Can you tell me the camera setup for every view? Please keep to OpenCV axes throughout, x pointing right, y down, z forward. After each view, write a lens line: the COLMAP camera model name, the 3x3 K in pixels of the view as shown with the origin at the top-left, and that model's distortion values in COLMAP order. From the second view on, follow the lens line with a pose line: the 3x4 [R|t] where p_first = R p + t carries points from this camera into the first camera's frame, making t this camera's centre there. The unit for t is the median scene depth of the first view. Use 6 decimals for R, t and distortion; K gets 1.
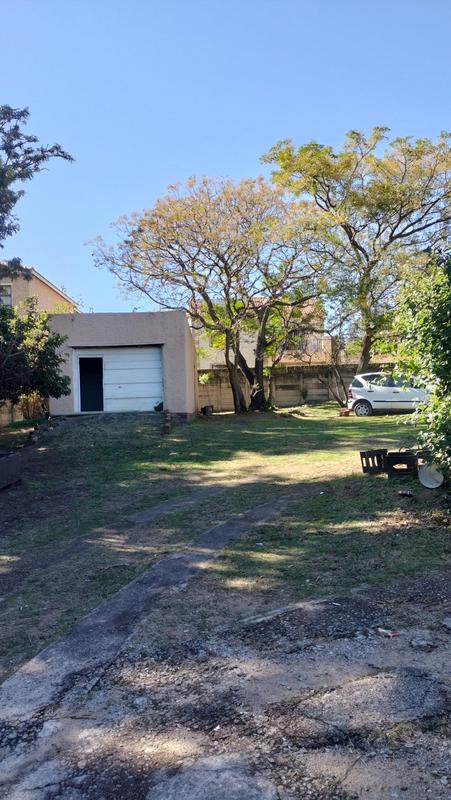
lens RADIAL K [[595.7, 0, 225.1], [0, 595.7, 398.6], [0, 0, 1]] dist [0.038934, -0.008042]
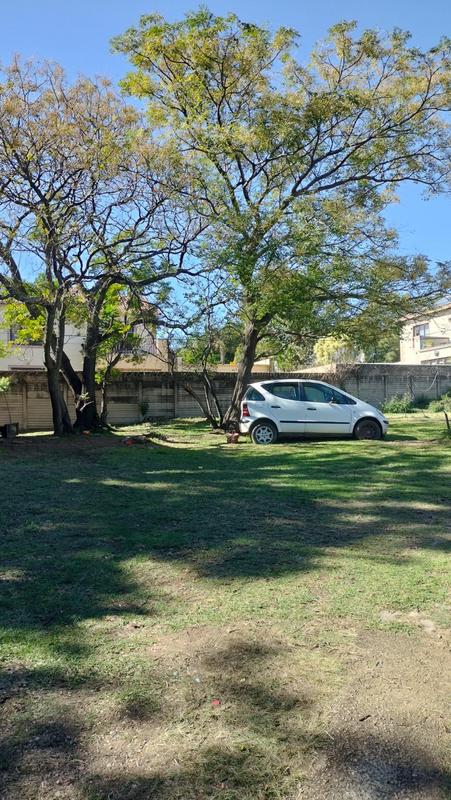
lens RADIAL K [[595.7, 0, 227.3], [0, 595.7, 401.3], [0, 0, 1]] dist [0.038934, -0.008042]
pose [[0.943425, 0.021484, 0.330889, -0.022694], [-0.014830, 0.999634, -0.022623, -0.001763], [-0.331254, 0.016436, 0.943398, 0.277117]]
